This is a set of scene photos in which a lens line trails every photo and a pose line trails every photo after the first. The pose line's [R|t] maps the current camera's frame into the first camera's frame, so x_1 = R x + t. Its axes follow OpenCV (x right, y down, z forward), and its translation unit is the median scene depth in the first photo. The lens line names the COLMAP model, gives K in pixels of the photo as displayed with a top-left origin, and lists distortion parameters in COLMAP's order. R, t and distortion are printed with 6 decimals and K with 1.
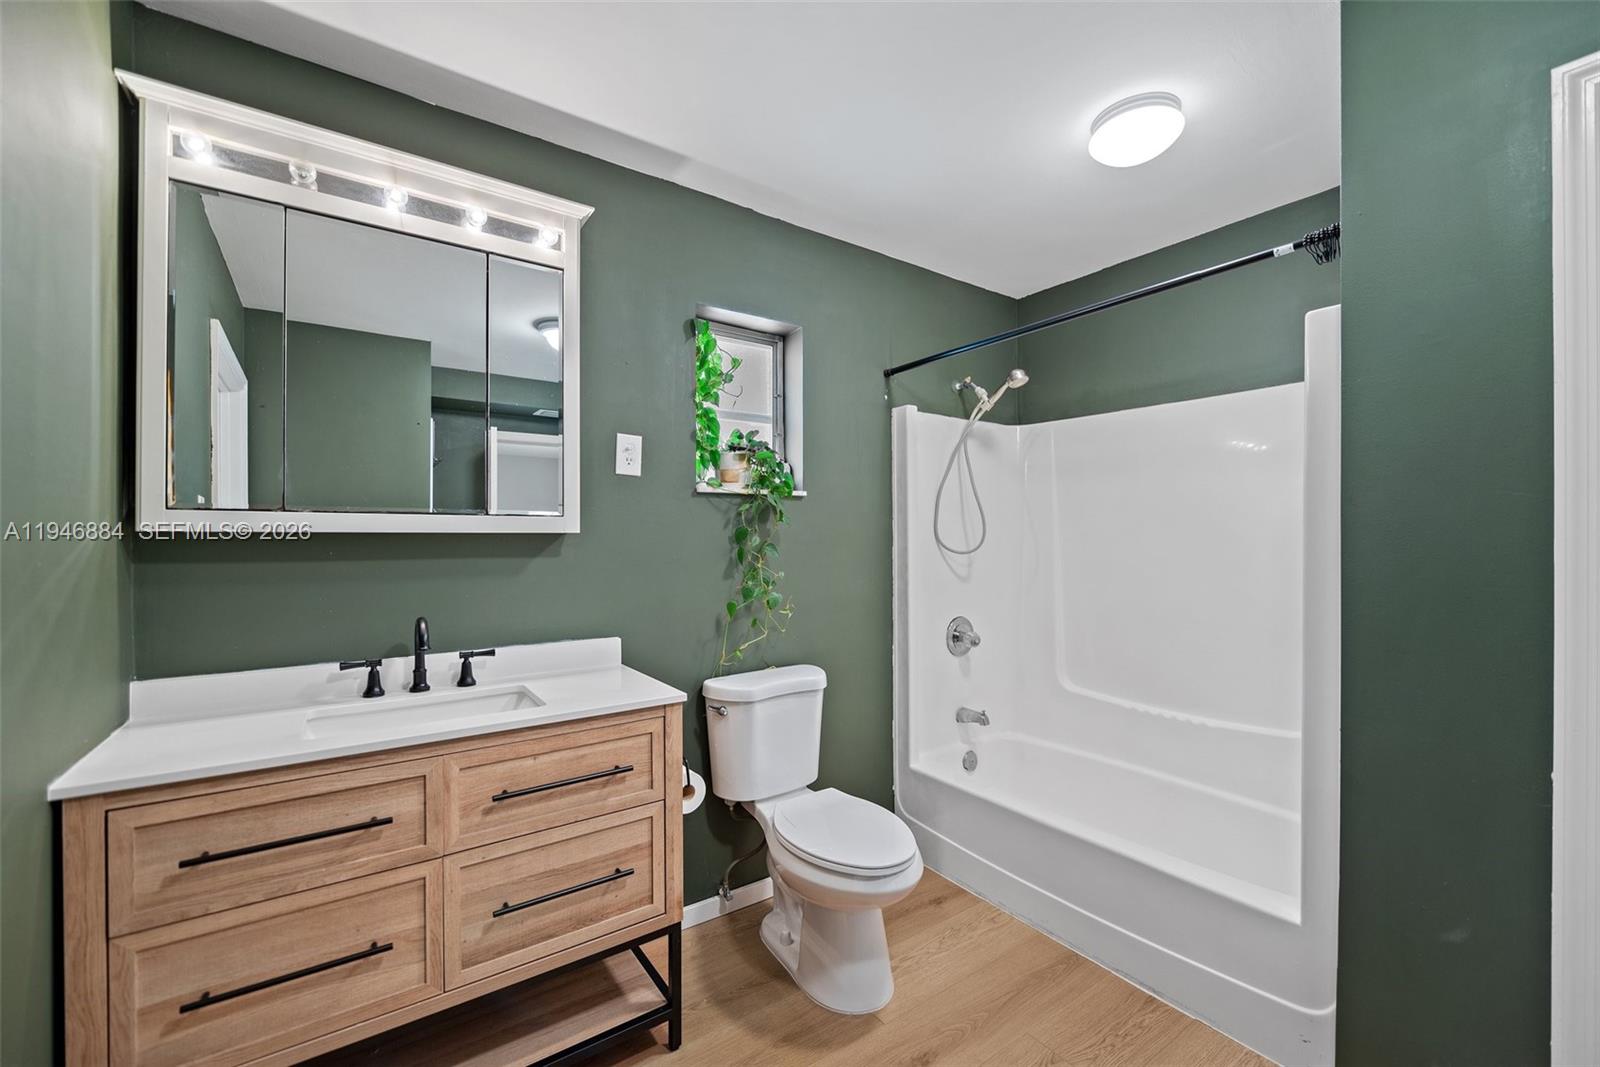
lens RADIAL K [[643.4, 0, 812.3], [0, 643.4, 537.7], [0, 0, 1]] dist [-0.004846, -0.000930]
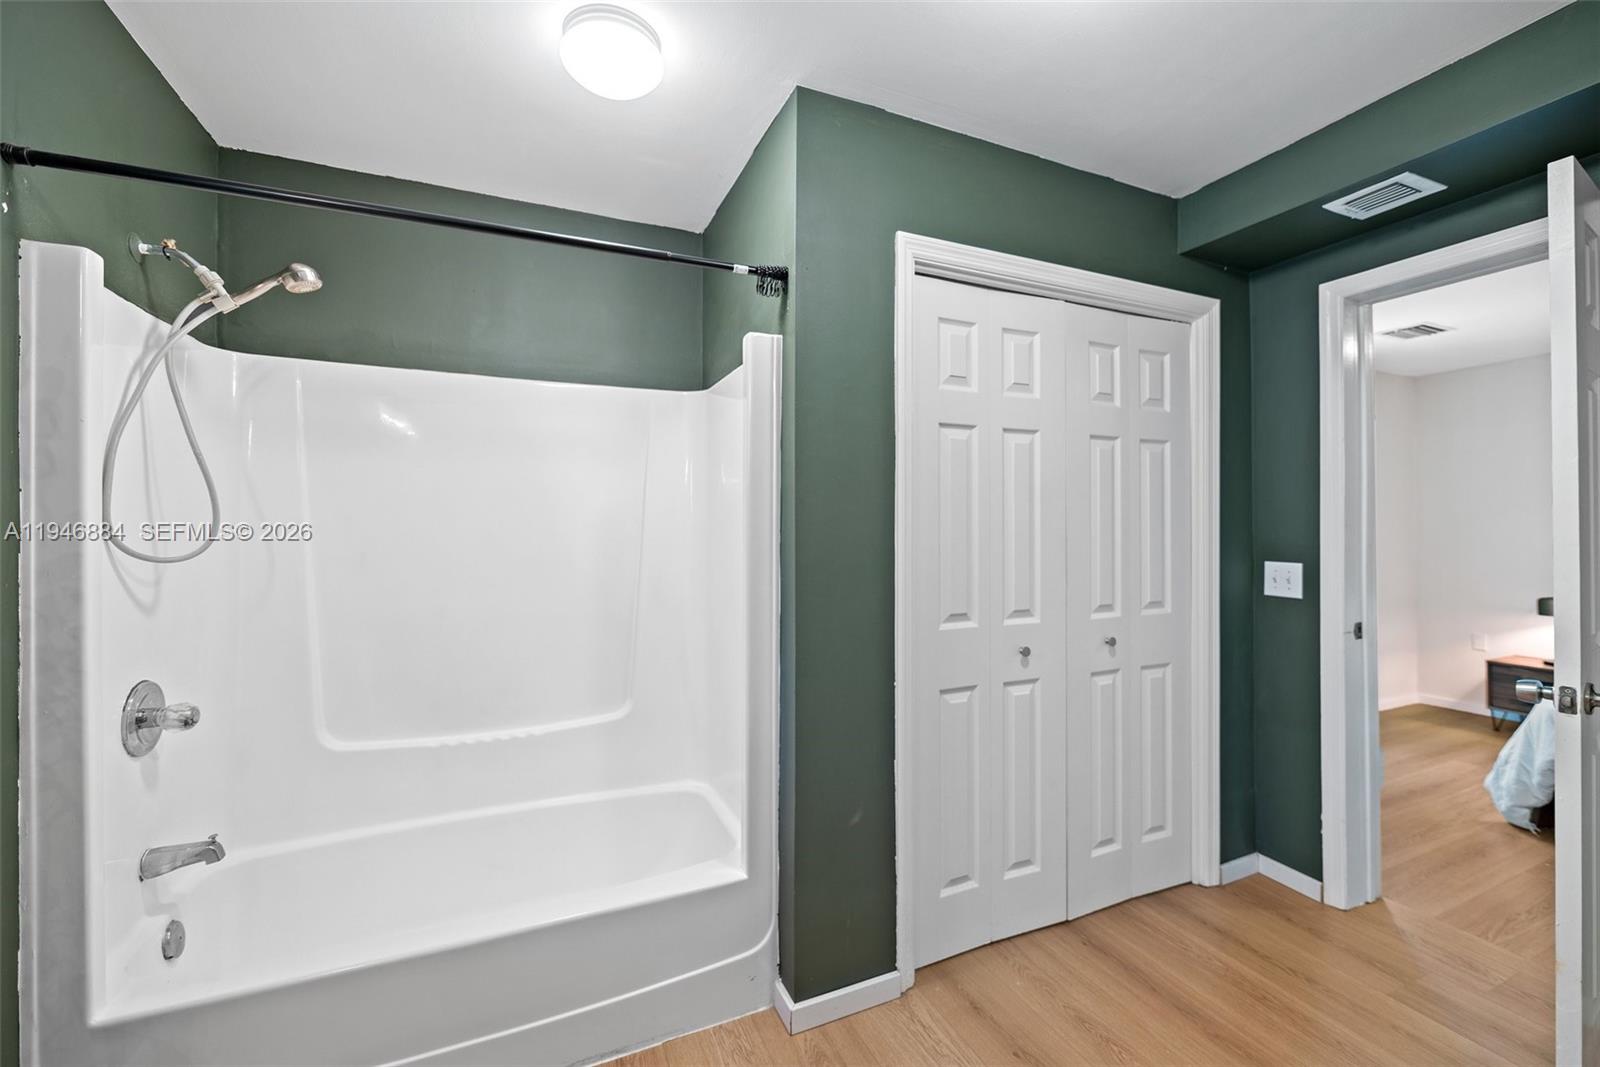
lens RADIAL K [[643.4, 0, 806.0], [0, 643.4, 524.2], [0, 0, 1]] dist [-0.004846, -0.000930]
pose [[0.218454, 0.006332, 0.975827, -0.173516], [0.000902, 0.999977, -0.006691, -0.002866], [-0.975847, 0.002342, 0.218443, 0.363686]]
